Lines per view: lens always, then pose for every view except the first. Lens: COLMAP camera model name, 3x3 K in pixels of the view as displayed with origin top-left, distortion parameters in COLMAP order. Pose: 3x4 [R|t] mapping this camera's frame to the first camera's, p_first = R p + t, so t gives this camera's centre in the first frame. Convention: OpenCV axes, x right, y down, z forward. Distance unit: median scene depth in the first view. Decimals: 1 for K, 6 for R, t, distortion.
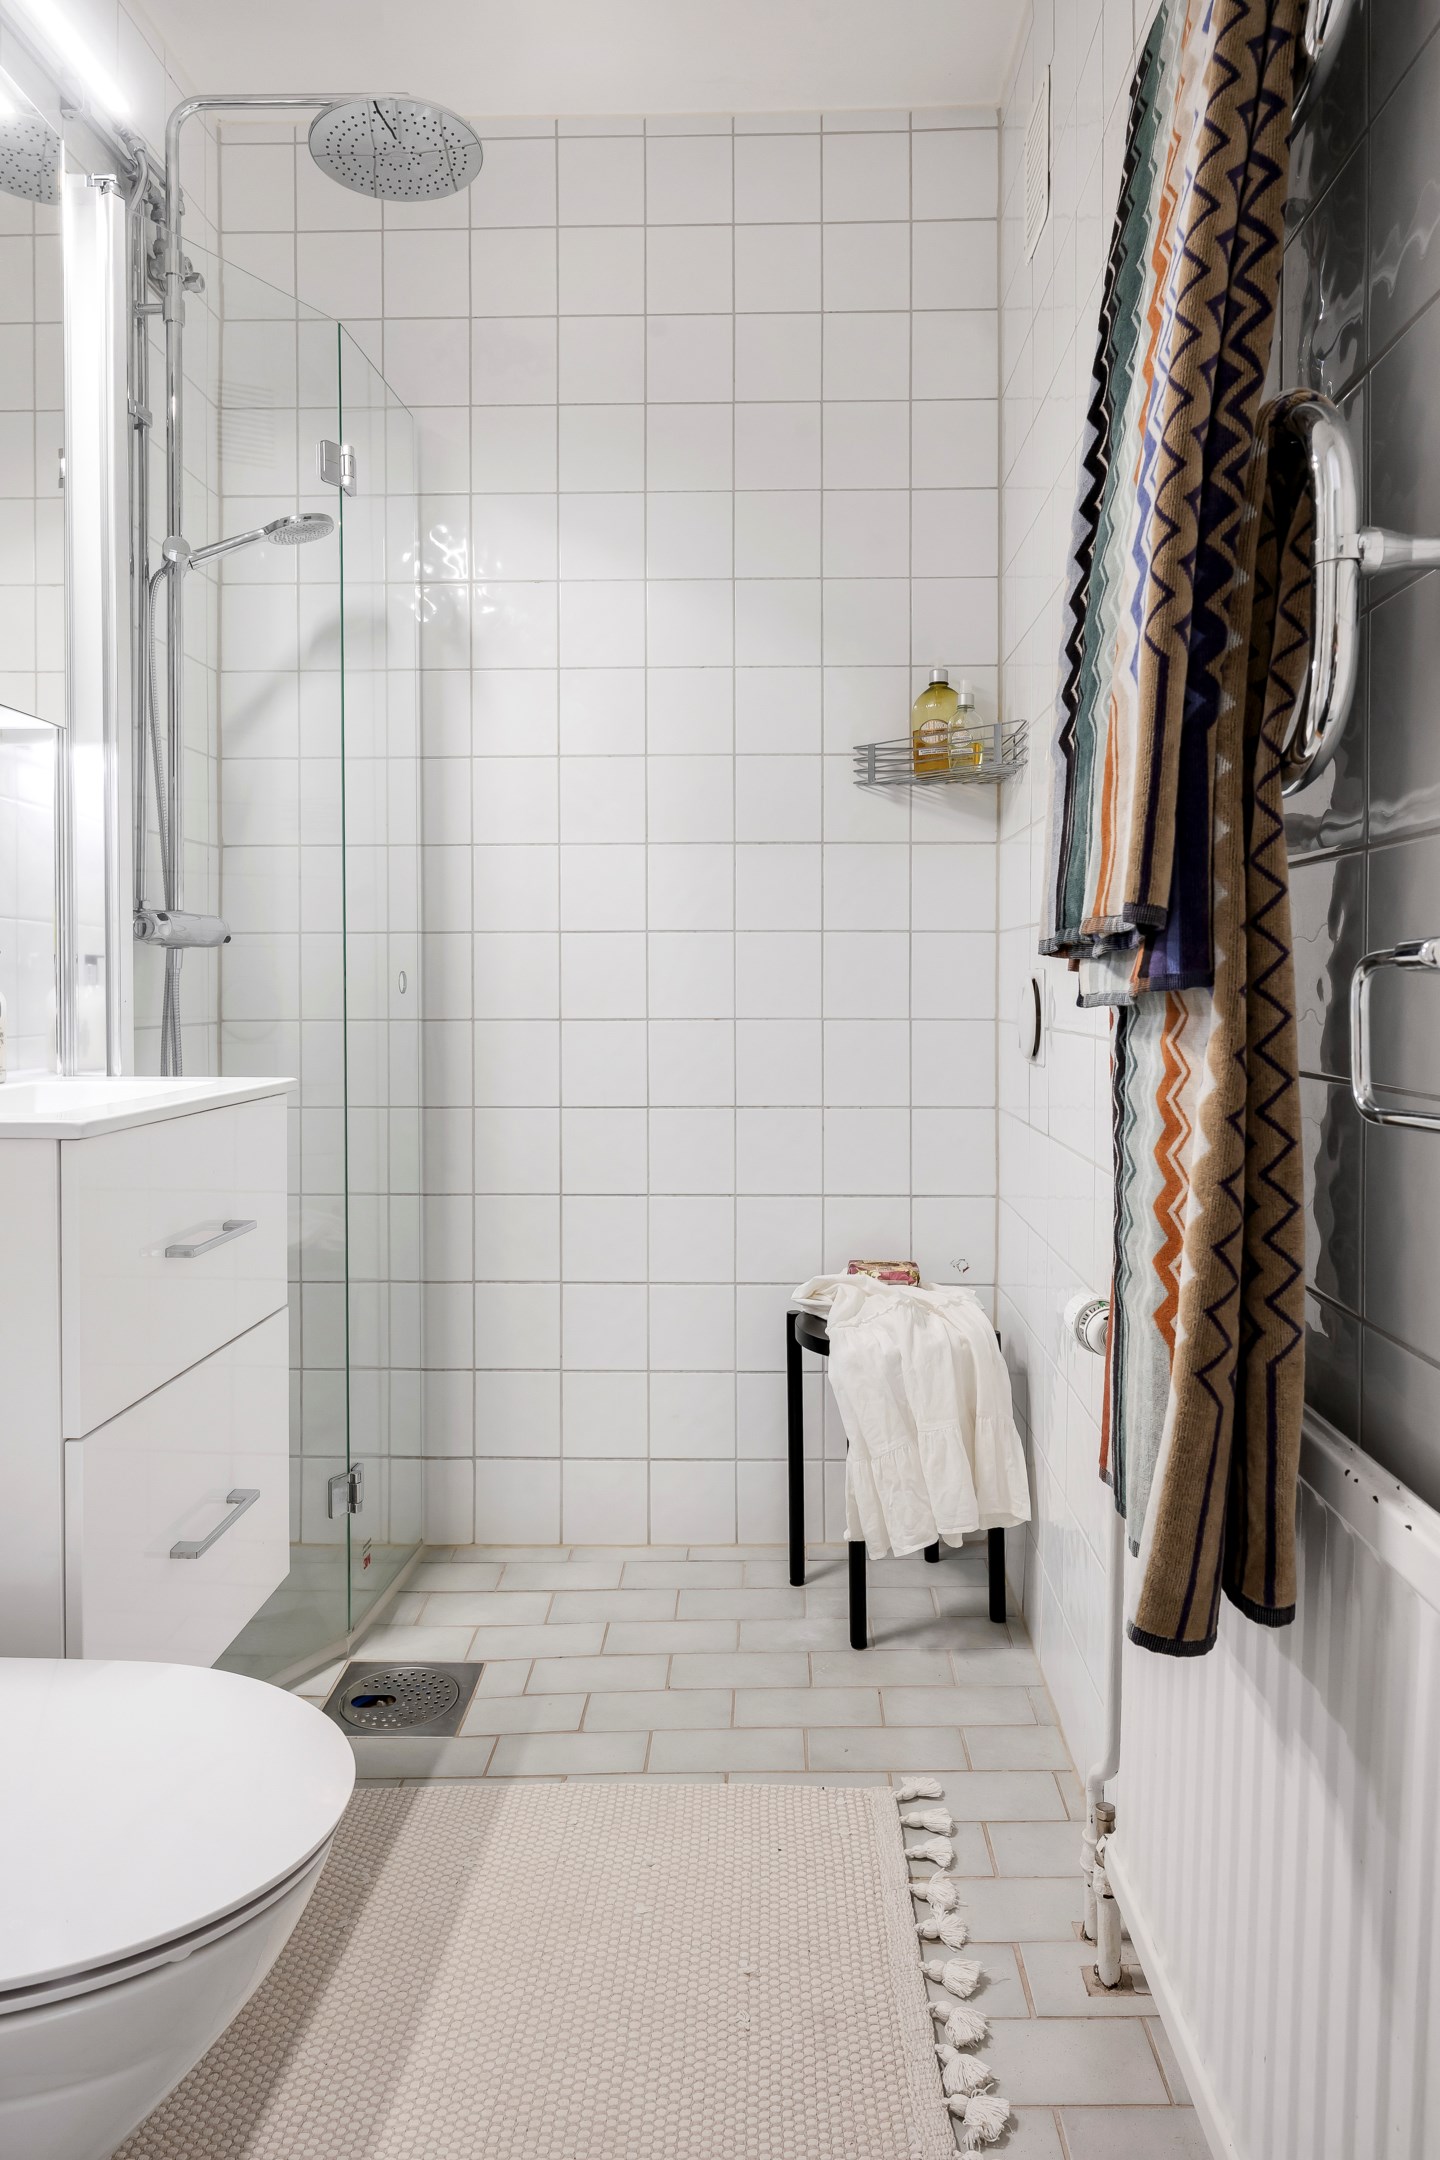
lens RADIAL K [[1850.5, 0, 722.4], [0, 1850.5, 1012.6], [0, 0, 1]] dist [-0.005789, -0.007856]
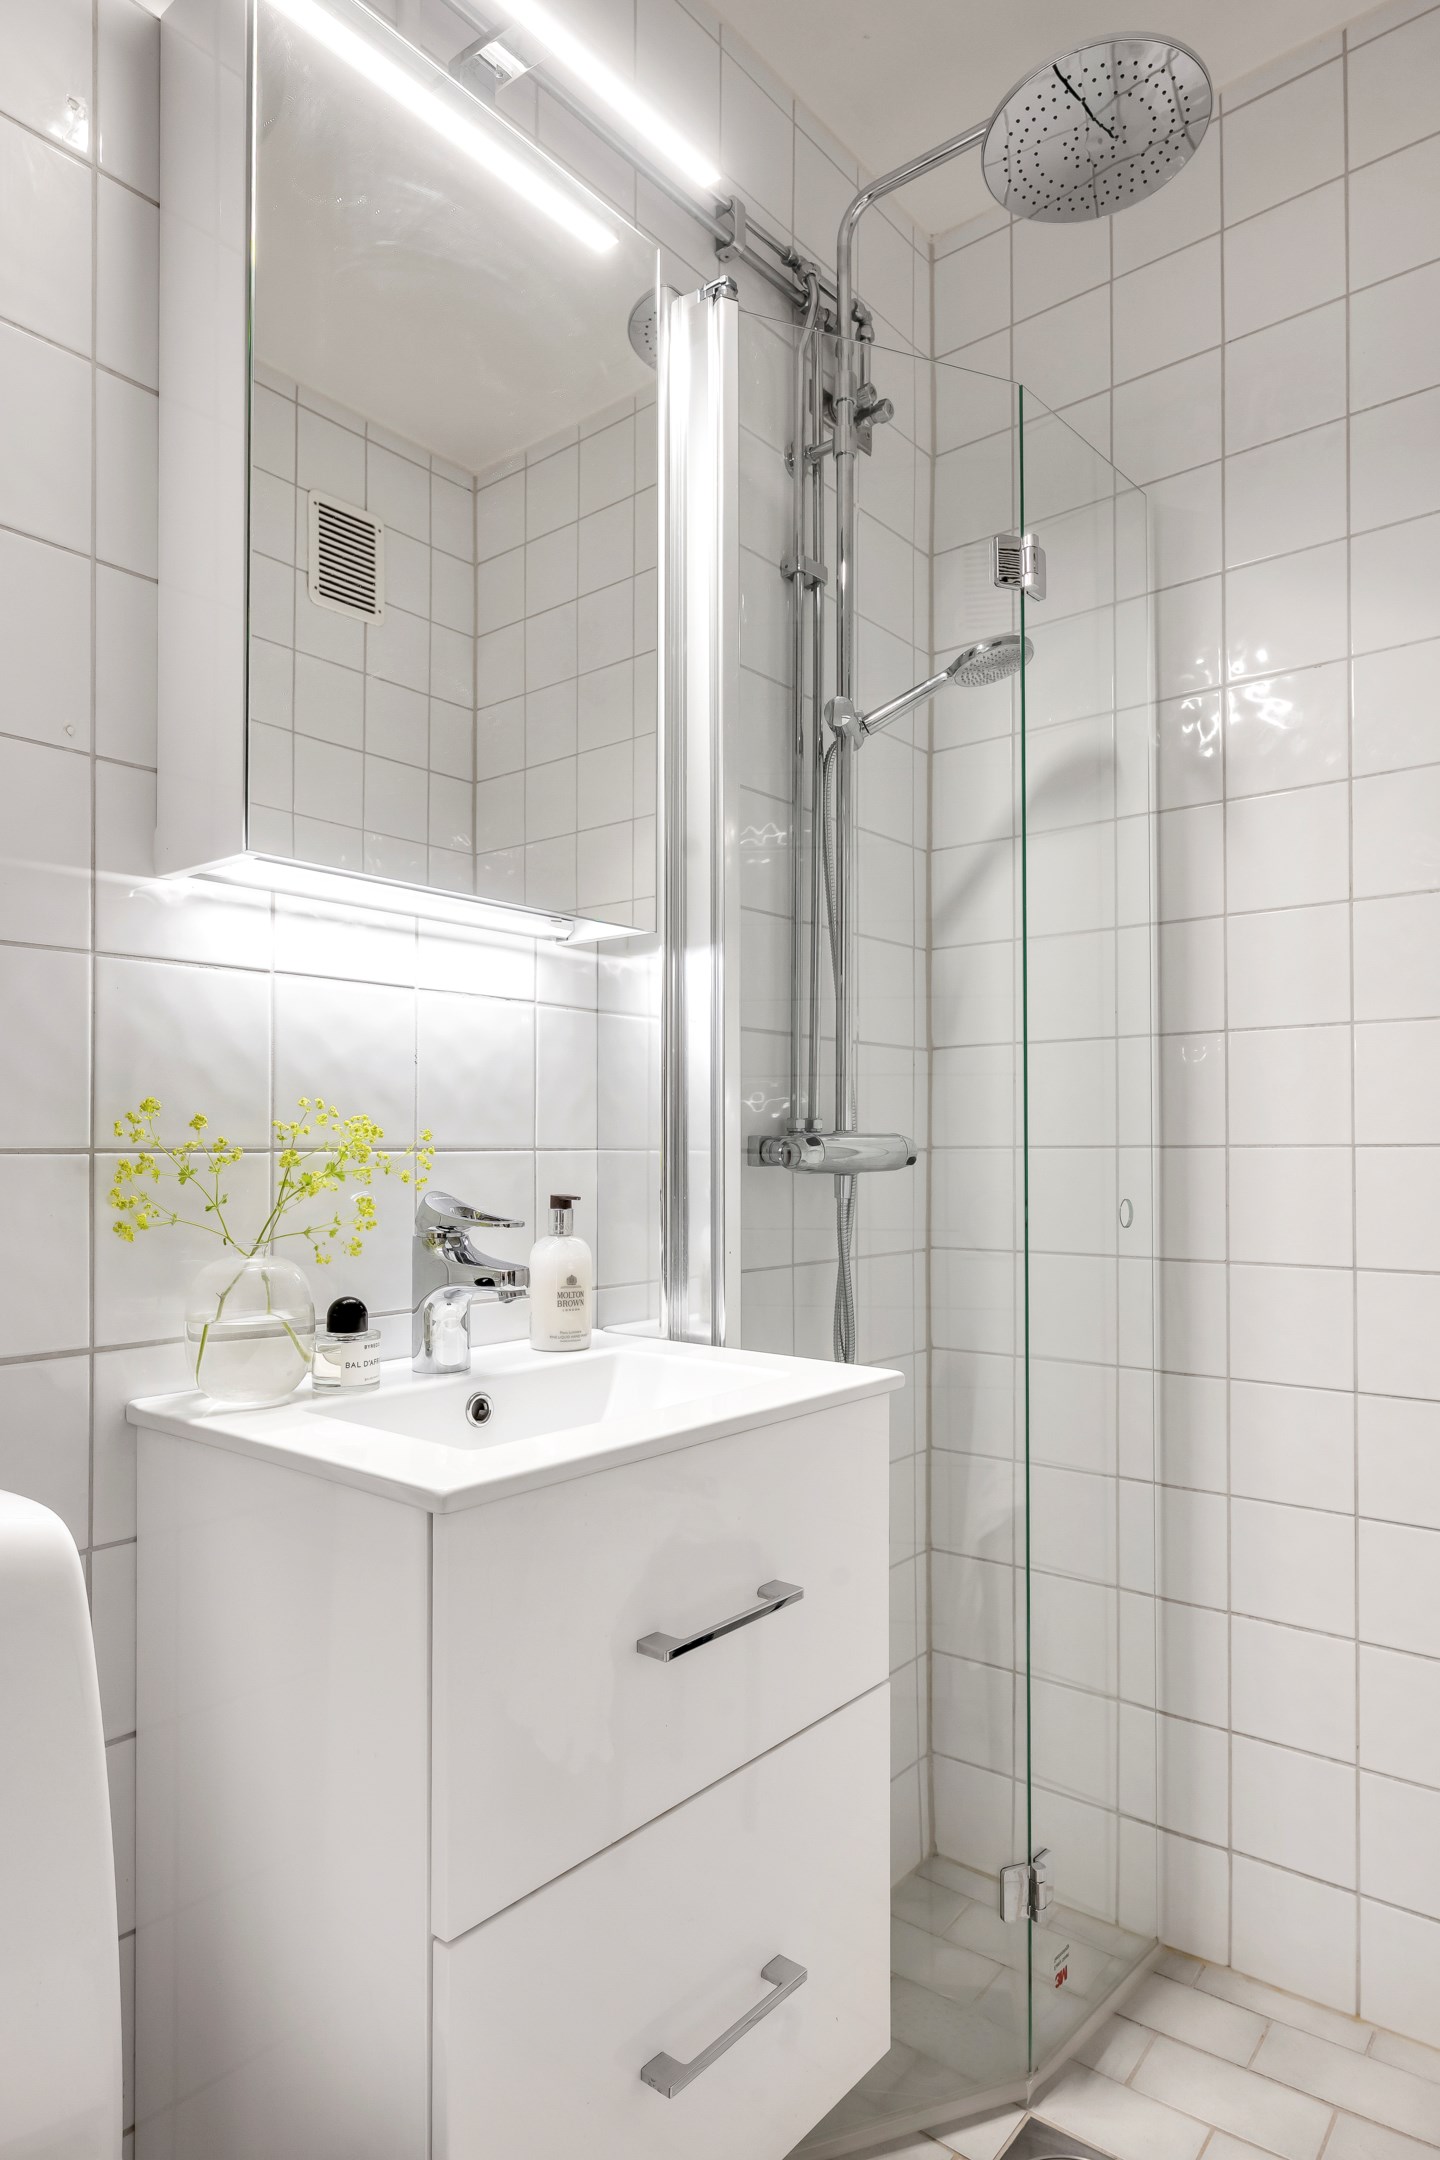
lens RADIAL K [[1304.4, 0, 682.3], [0, 1304.4, 1135.3], [0, 0, 1]] dist [0.000374, -0.000141]
pose [[0.787086, -0.008160, -0.616789, 0.020136], [0.007430, 0.999965, -0.003749, -0.050157], [0.616798, -0.001632, 0.787120, 0.464304]]
